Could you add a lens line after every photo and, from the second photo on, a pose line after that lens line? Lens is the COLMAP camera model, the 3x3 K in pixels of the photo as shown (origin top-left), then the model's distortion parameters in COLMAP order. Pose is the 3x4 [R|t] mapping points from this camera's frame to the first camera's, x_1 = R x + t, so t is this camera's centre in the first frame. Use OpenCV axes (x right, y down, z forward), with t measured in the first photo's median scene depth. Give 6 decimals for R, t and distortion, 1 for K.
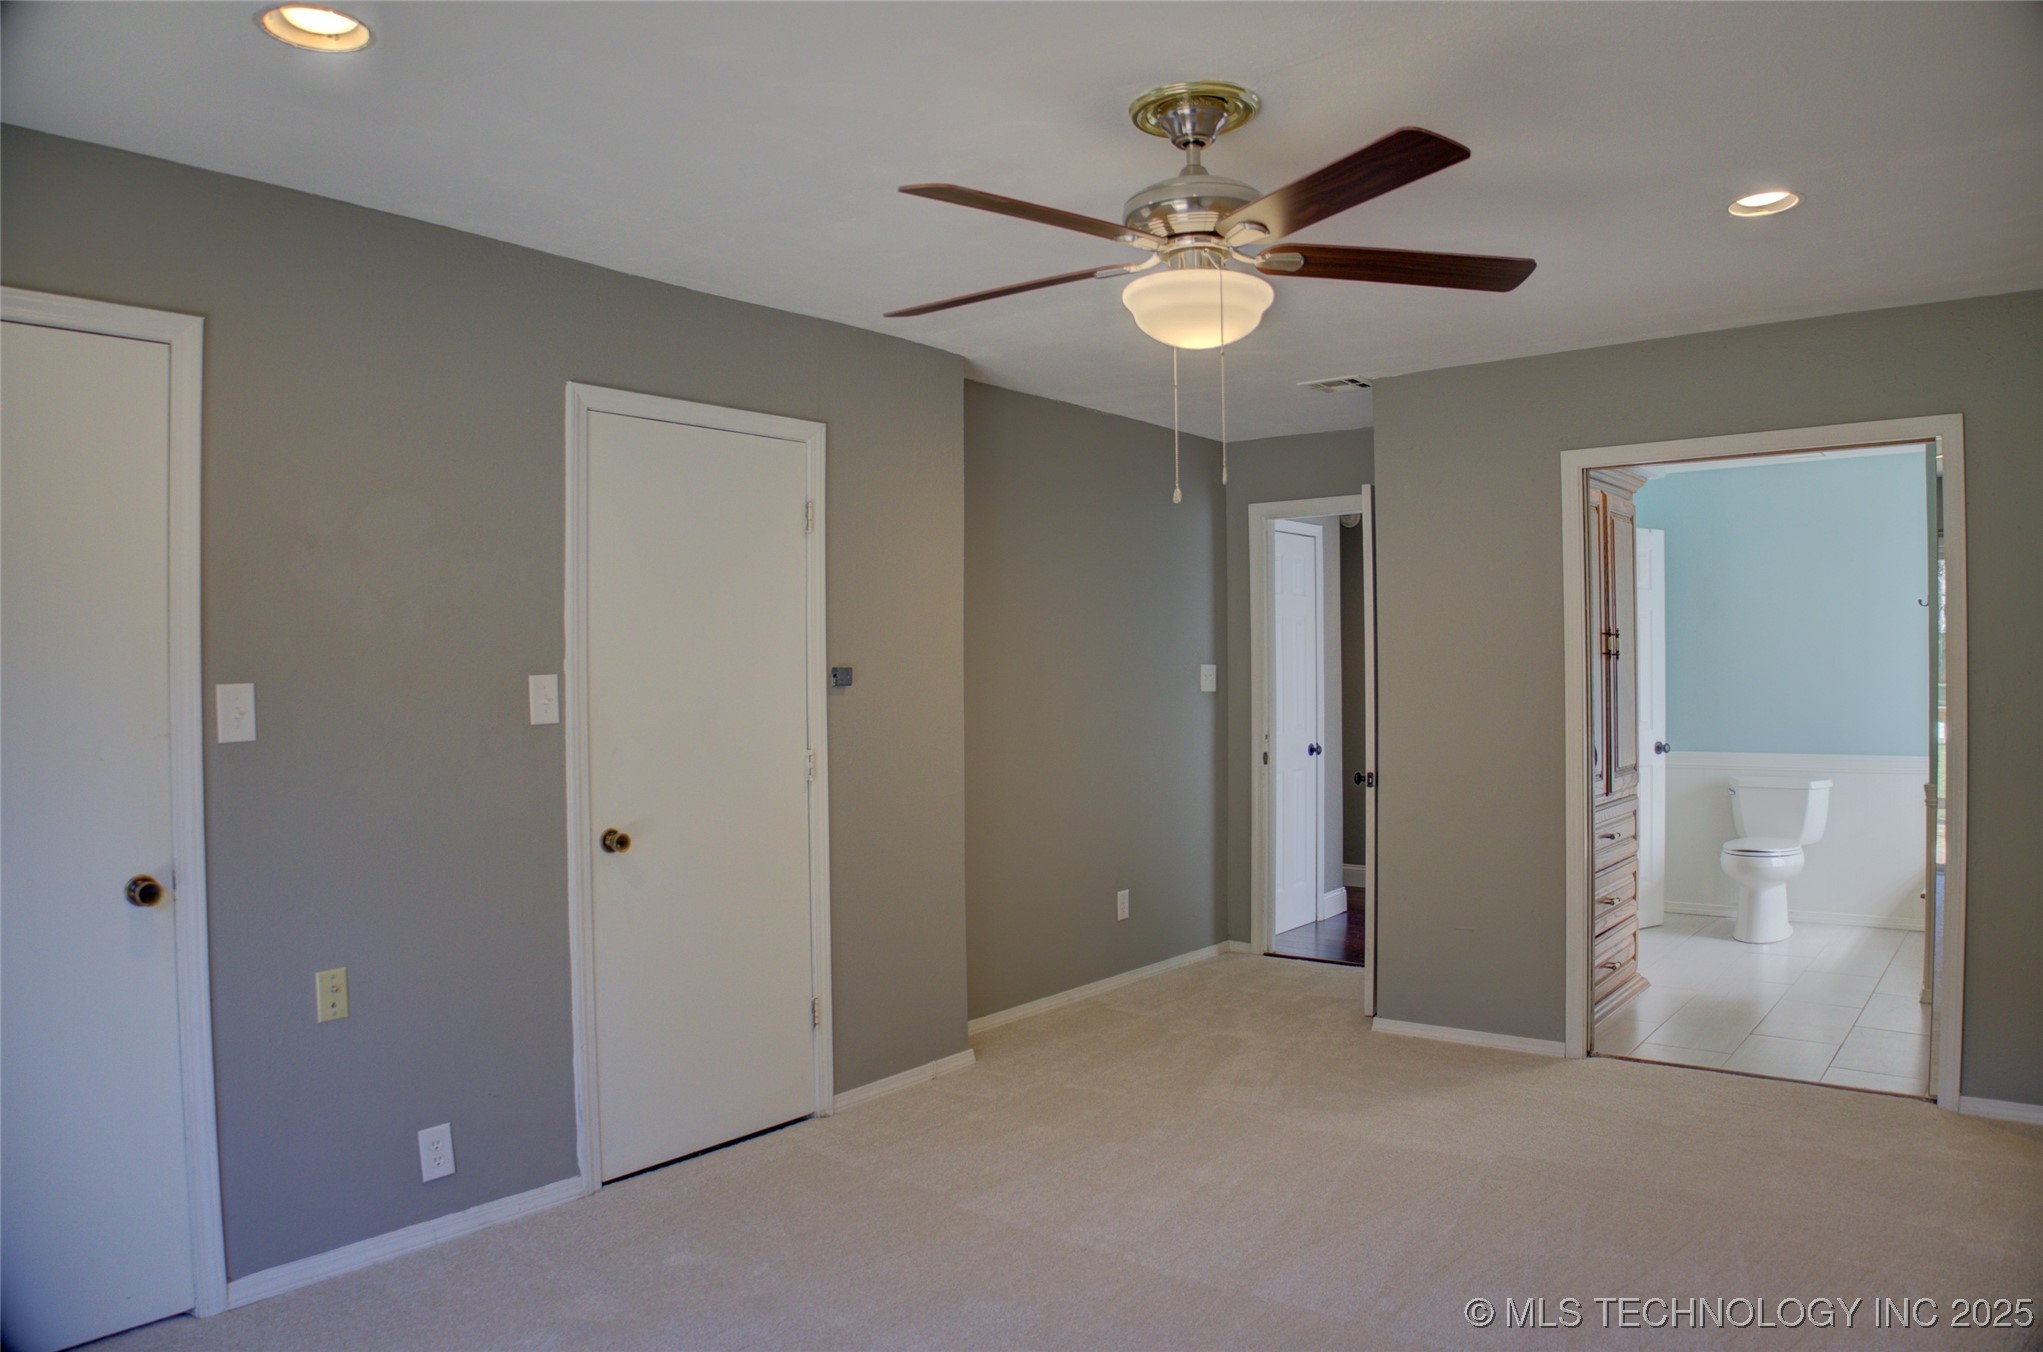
lens RADIAL K [[1371.0, 0, 1034.1], [0, 1371.0, 675.8], [0, 0, 1]] dist [-0.121441, 0.037558]
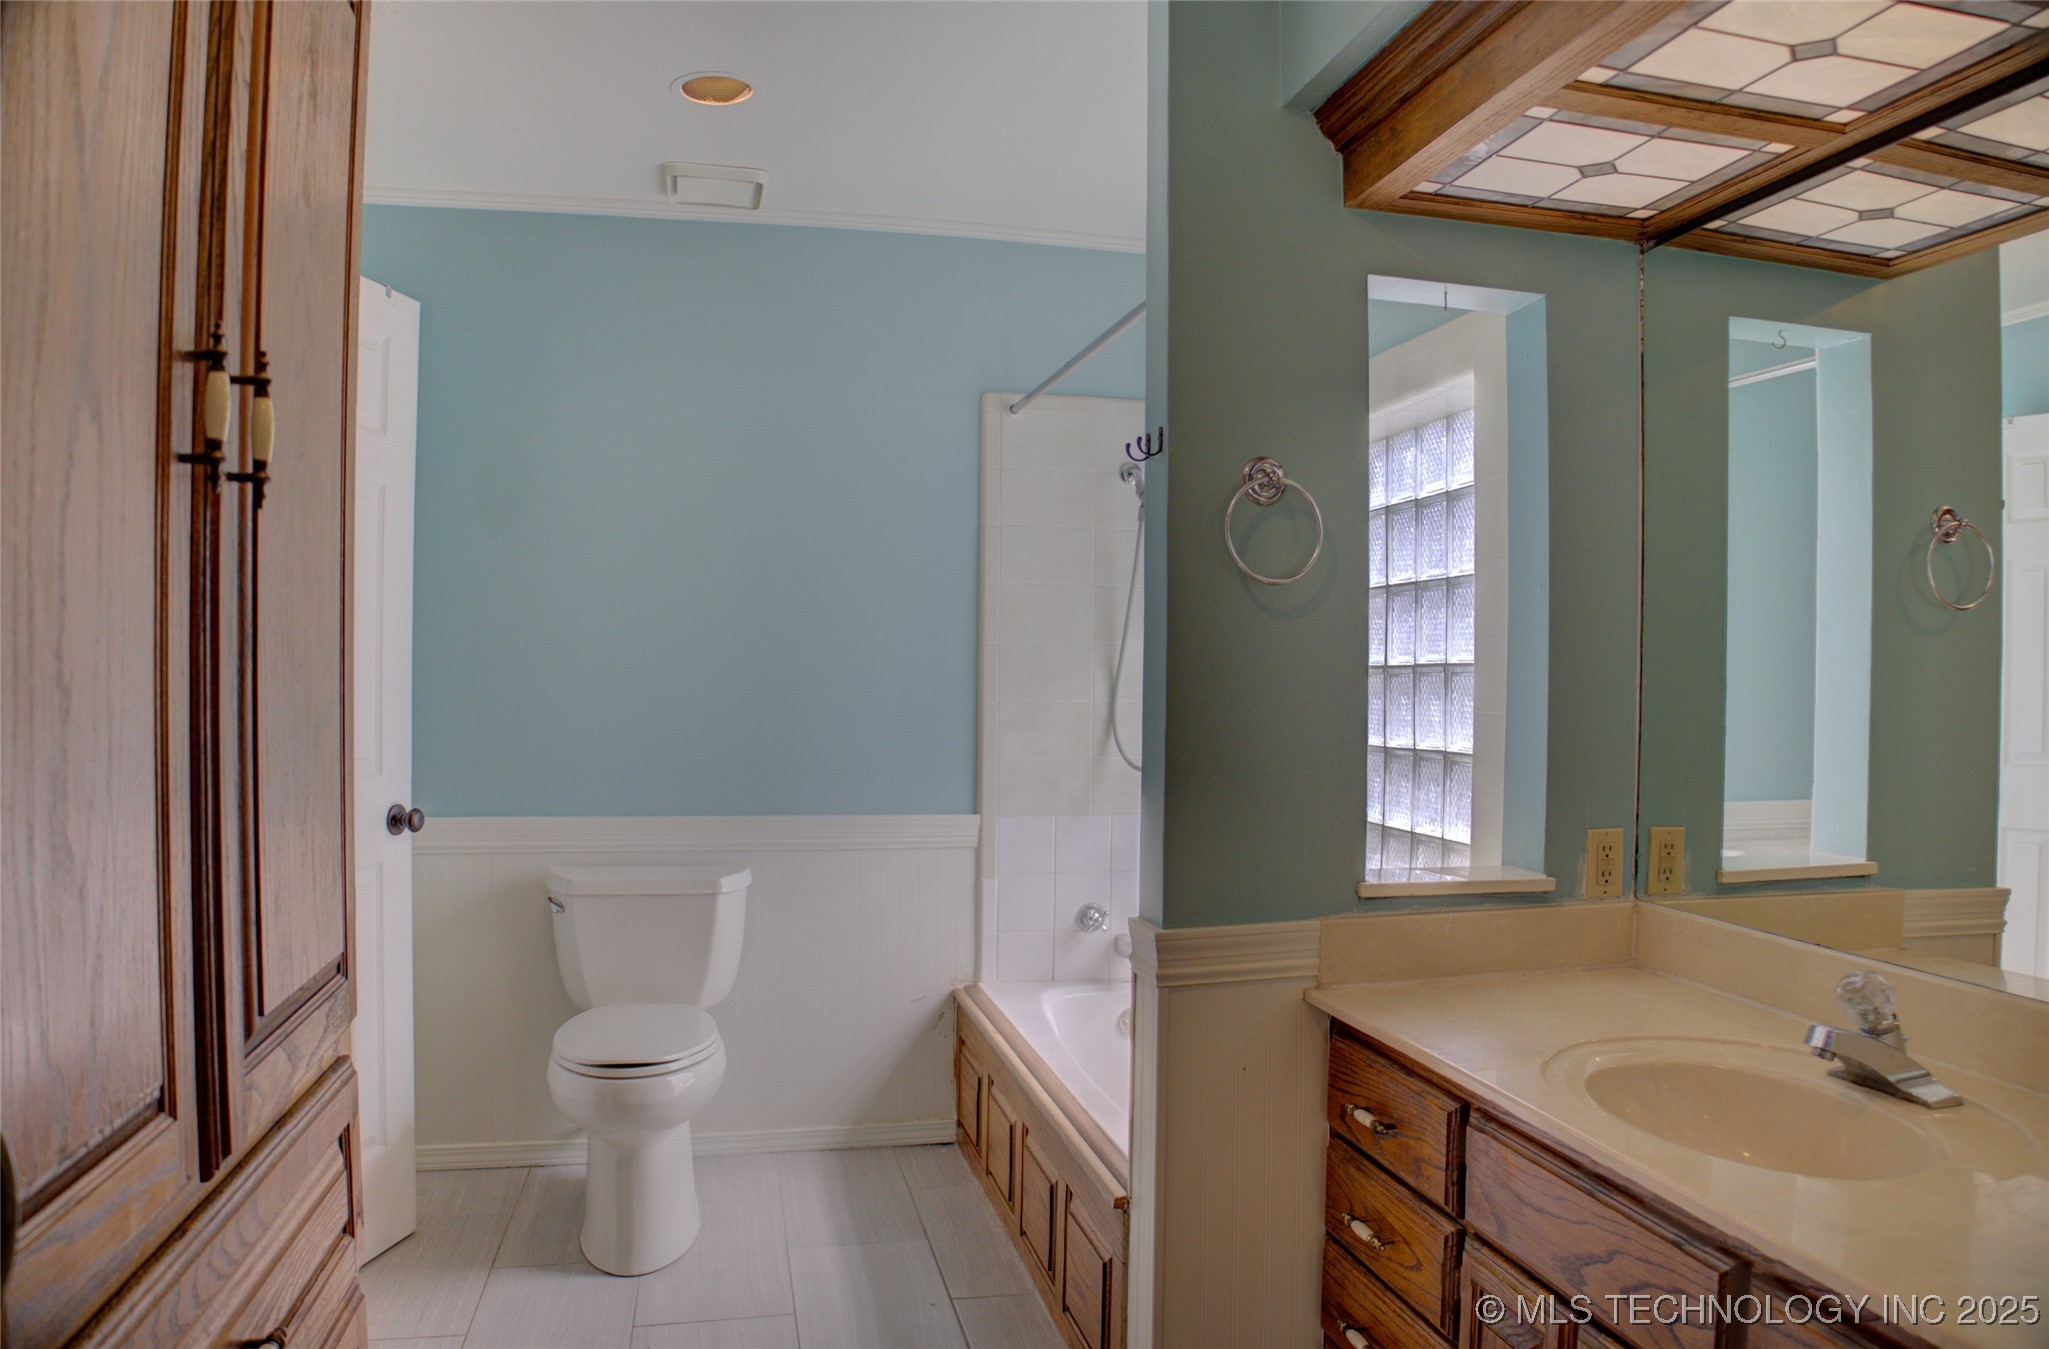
lens RADIAL K [[1390.7, 0, 1039.3], [0, 1390.7, 675.9], [0, 0, 1]] dist [-0.120163, 0.039614]
pose [[0.623261, 0.016946, 0.781830, 0.278660], [-0.012417, 0.999854, -0.011773, 0.011615], [-0.781915, -0.002371, 0.623380, 0.620254]]
